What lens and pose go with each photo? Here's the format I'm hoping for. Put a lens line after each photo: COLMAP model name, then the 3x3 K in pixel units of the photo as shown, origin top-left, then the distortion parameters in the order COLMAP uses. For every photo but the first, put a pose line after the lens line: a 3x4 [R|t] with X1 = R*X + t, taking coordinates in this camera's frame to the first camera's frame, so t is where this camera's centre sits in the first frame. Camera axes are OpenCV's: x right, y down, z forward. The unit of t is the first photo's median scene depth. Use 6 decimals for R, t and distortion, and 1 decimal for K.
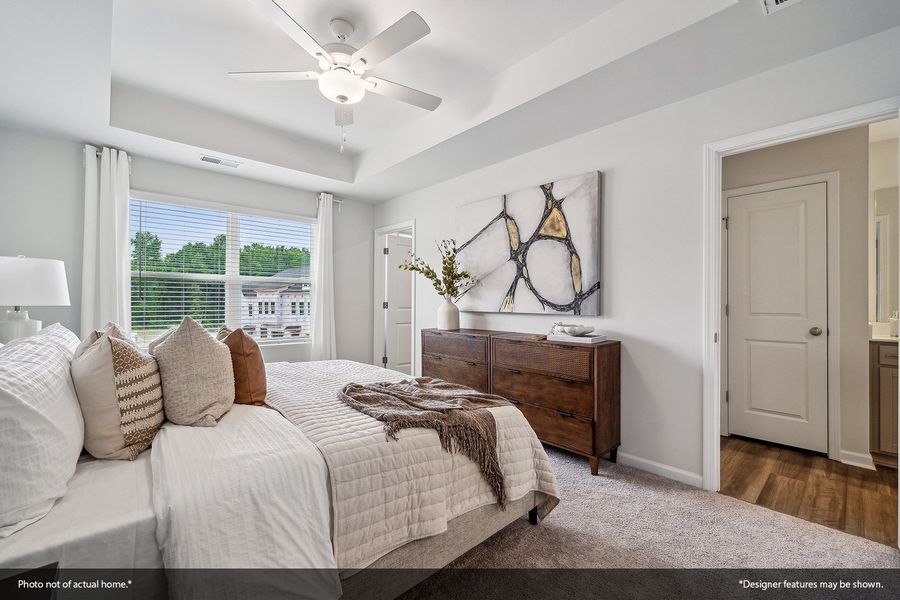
lens RADIAL K [[376.8, 0, 451.9], [0, 376.8, 301.8], [0, 0, 1]] dist [-0.001454, 0.000280]
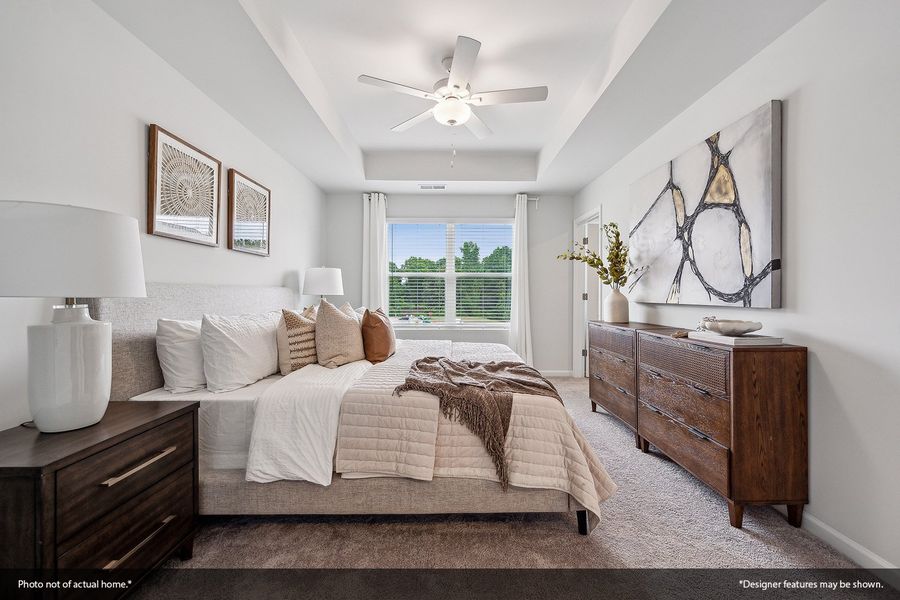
lens RADIAL K [[377.7, 0, 449.9], [0, 377.7, 295.5], [0, 0, 1]] dist [-0.001379, -0.000074]
pose [[0.740388, -0.001856, -0.672177, 0.371042], [0.001100, 0.999998, -0.001550, 0.012262], [0.672179, 0.000408, 0.740389, 0.073172]]
